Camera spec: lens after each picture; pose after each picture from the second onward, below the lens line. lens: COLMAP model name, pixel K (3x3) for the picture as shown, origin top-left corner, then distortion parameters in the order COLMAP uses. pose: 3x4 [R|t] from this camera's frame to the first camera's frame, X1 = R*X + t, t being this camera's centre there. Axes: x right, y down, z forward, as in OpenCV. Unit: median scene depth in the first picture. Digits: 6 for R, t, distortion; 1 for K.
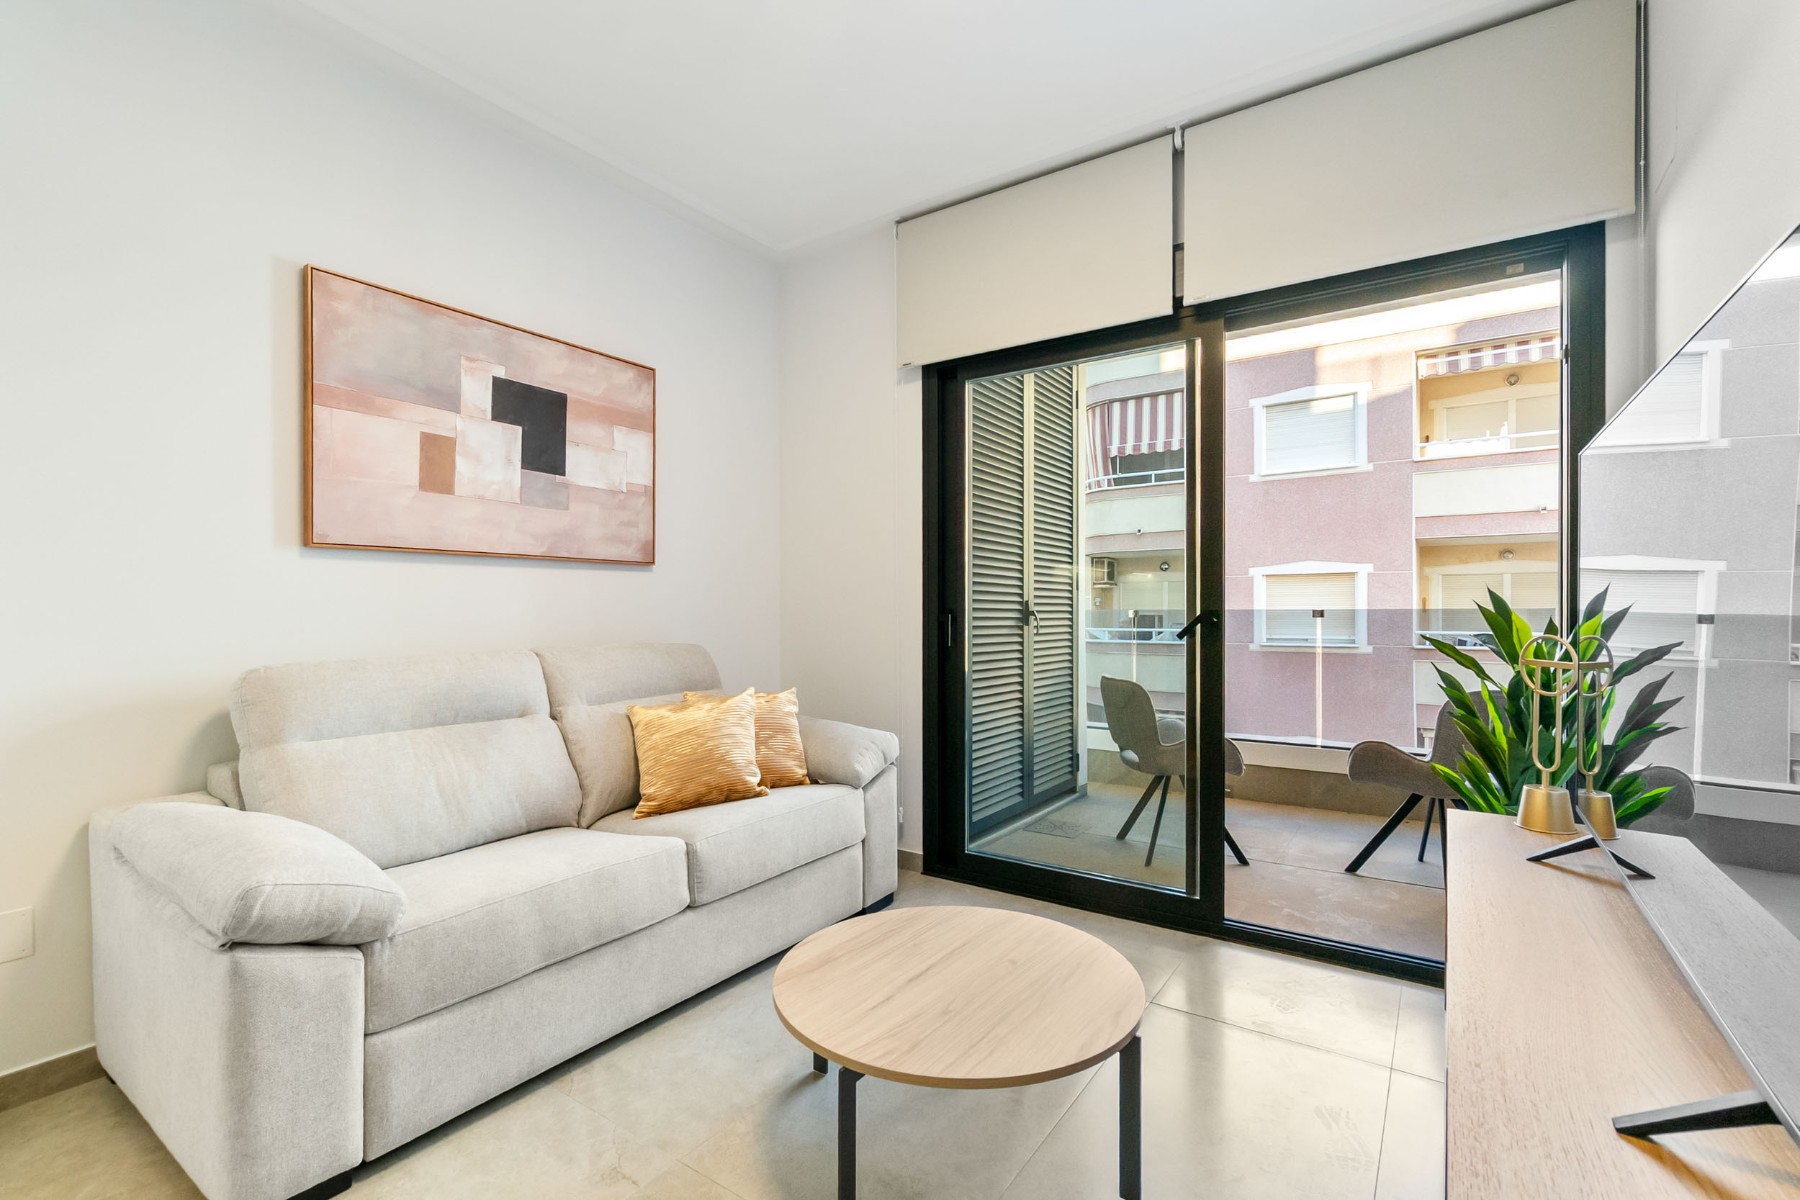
lens RADIAL K [[782.0, 0, 911.4], [0, 782.0, 609.0], [0, 0, 1]] dist [-0.006861, 0.000930]
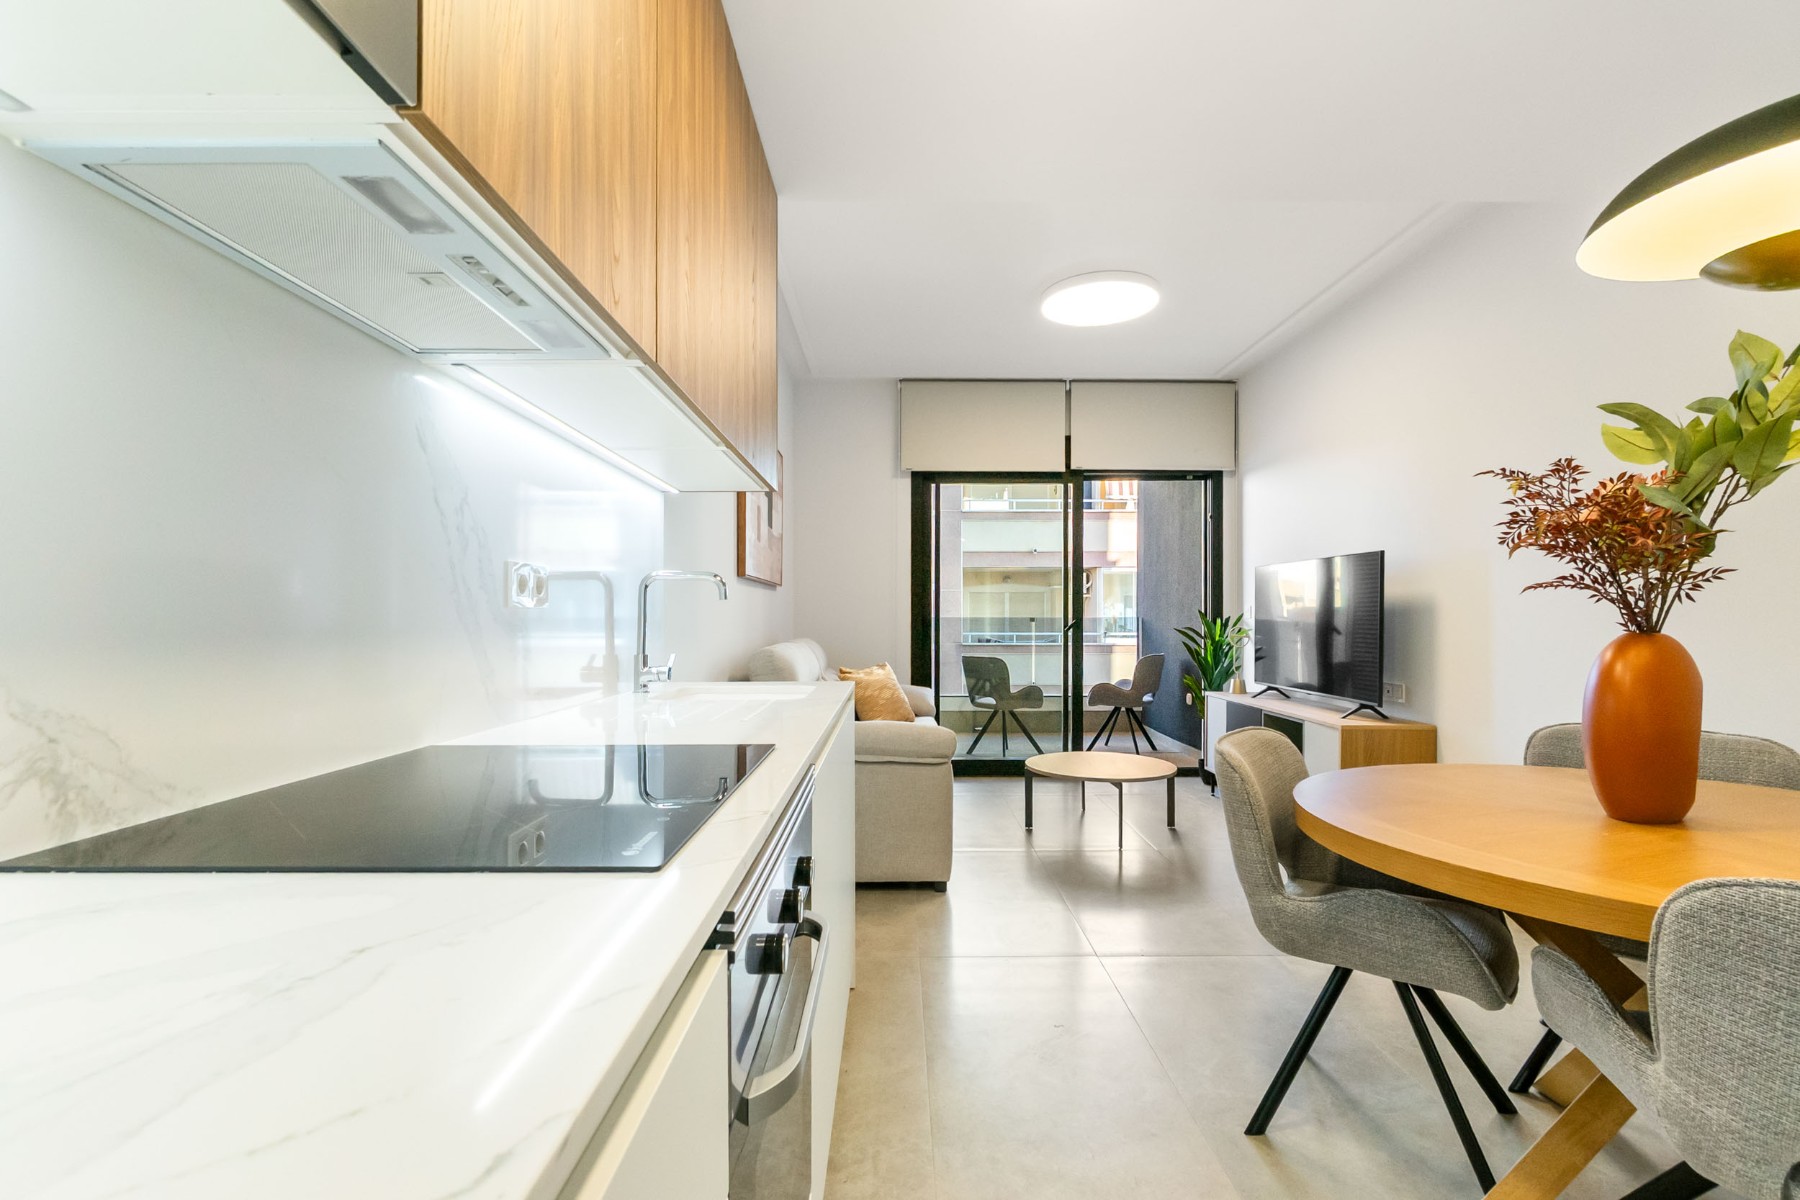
lens RADIAL K [[782.0, 0, 860.1], [0, 782.0, 636.3], [0, 0, 1]] dist [-0.006861, 0.000930]
pose [[0.844712, -0.007739, 0.535165, -0.981710], [-0.007060, 0.999647, 0.025600, 0.000386], [-0.535175, -0.025403, 0.844359, -0.357892]]
